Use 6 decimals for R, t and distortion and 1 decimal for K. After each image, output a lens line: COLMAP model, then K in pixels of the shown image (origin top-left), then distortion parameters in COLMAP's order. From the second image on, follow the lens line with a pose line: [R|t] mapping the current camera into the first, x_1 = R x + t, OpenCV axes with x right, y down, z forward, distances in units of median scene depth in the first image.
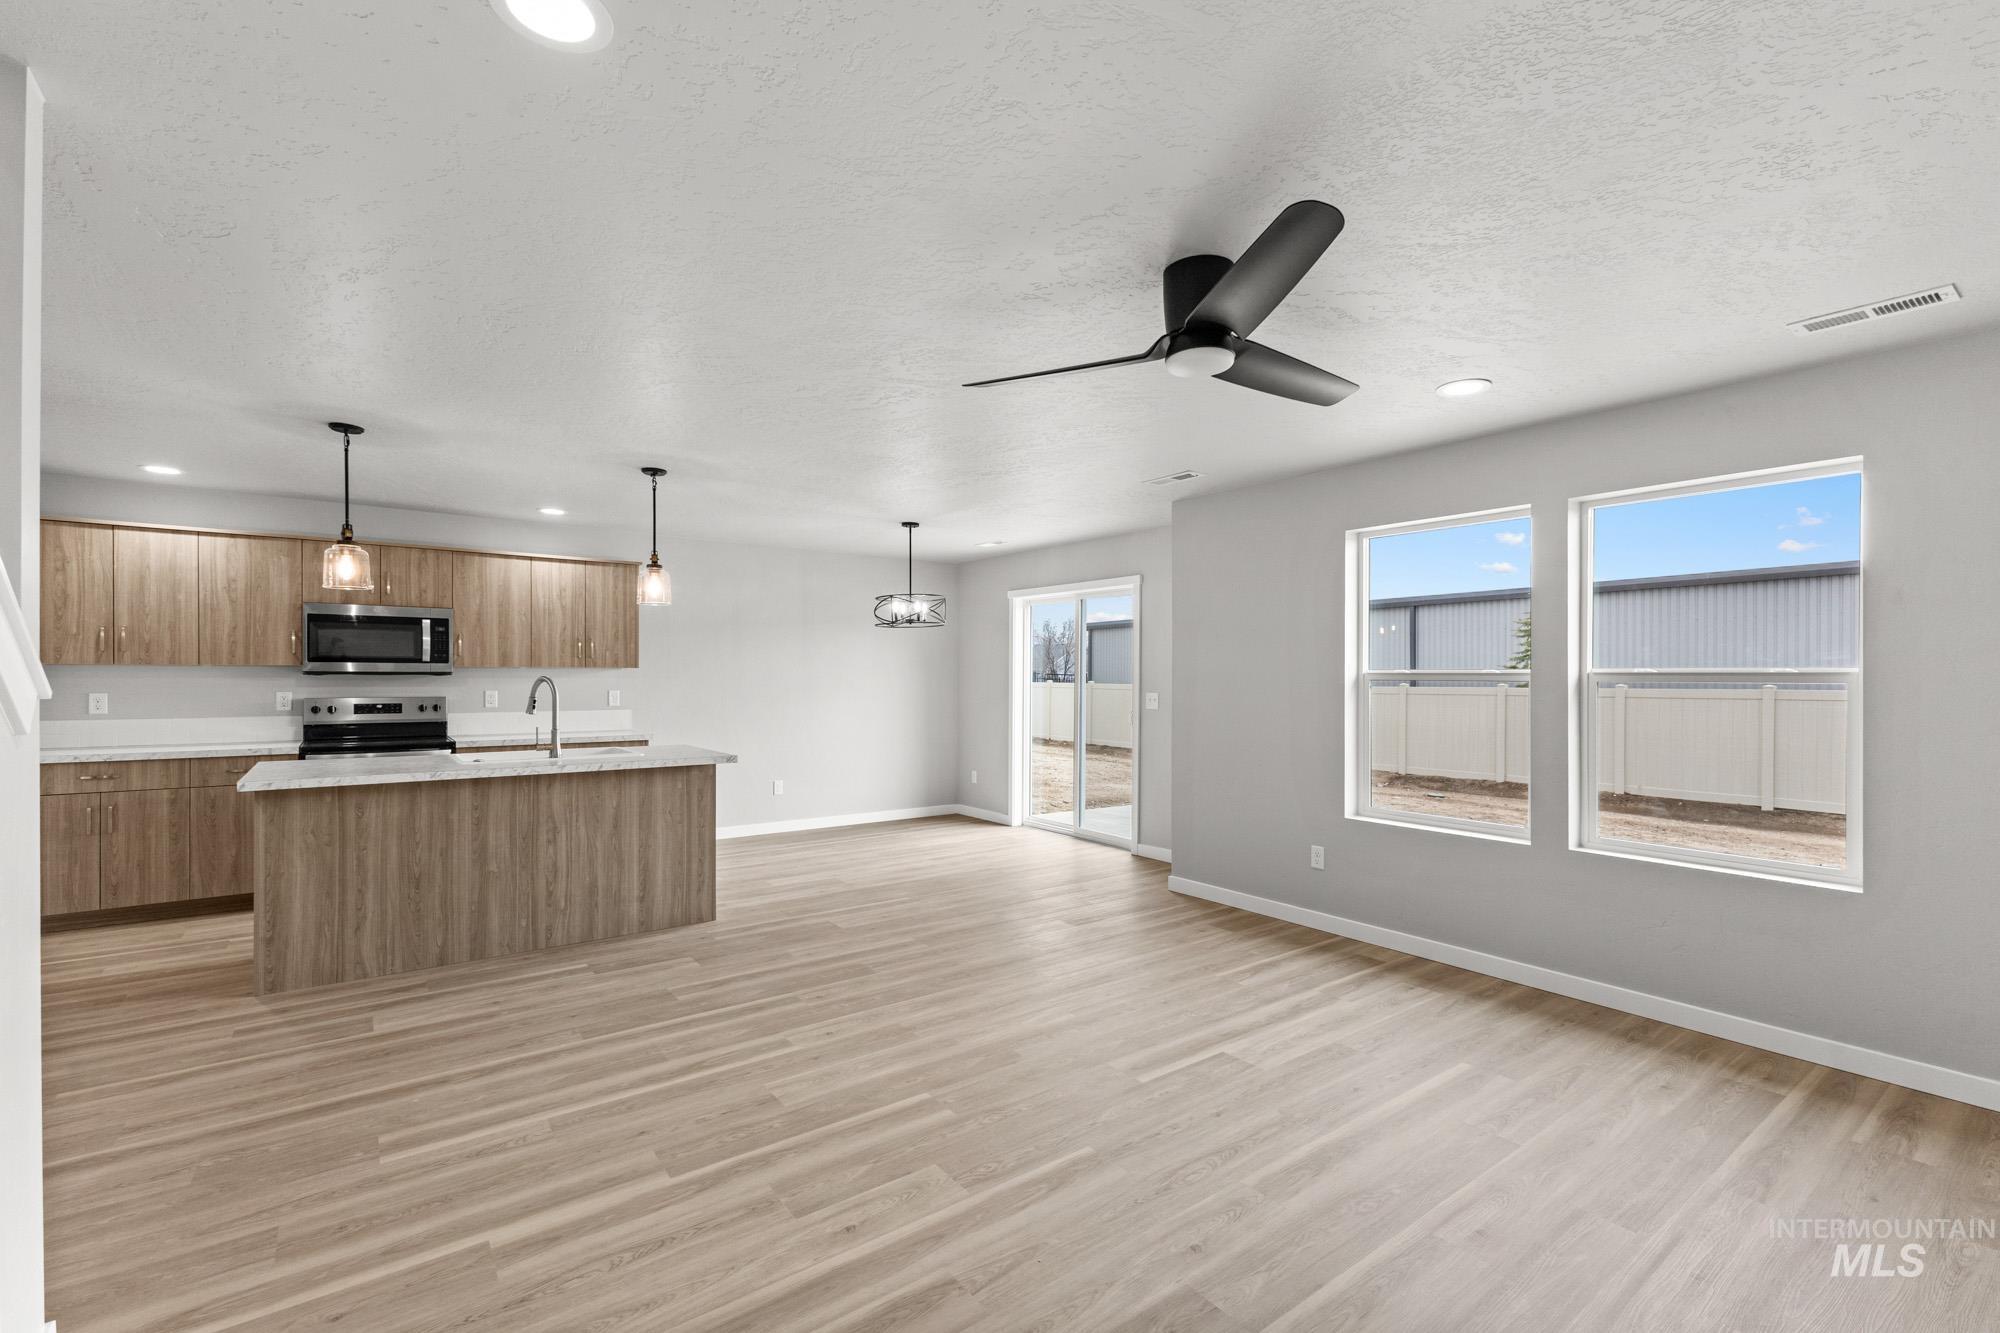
lens RADIAL K [[869.9, 0, 1033.9], [0, 869.9, 682.4], [0, 0, 1]] dist [0.008205, -0.000820]
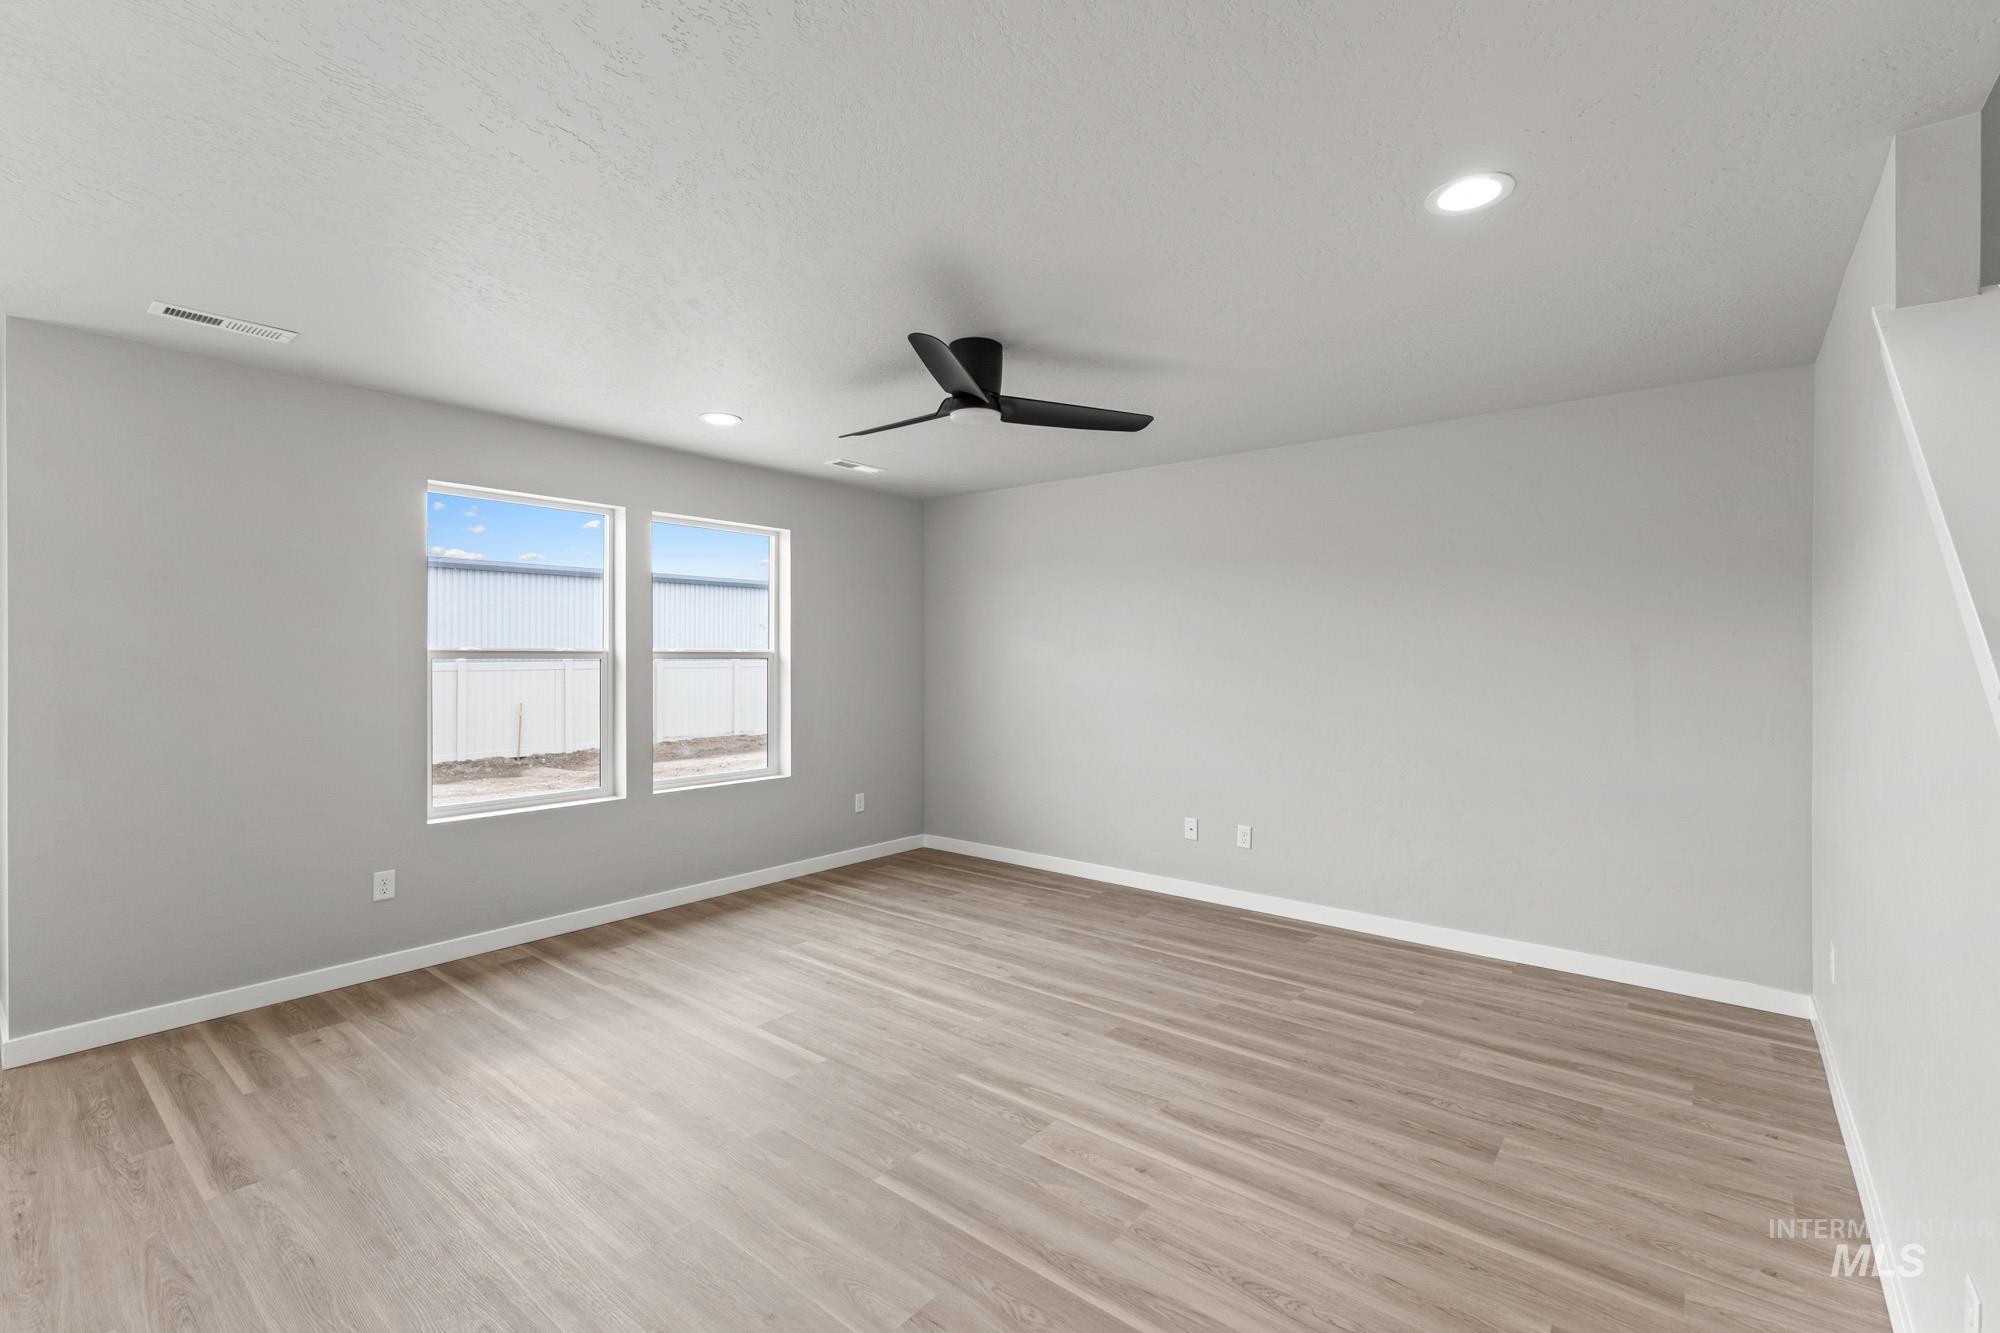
lens RADIAL K [[869.9, 0, 984.6], [0, 869.9, 654.3], [0, 0, 1]] dist [0.008205, -0.000820]
pose [[-0.214246, -0.003759, 0.976772, -1.227540], [0.004236, 0.999980, 0.004777, -0.014421], [-0.976770, 0.005161, -0.214226, 1.430239]]
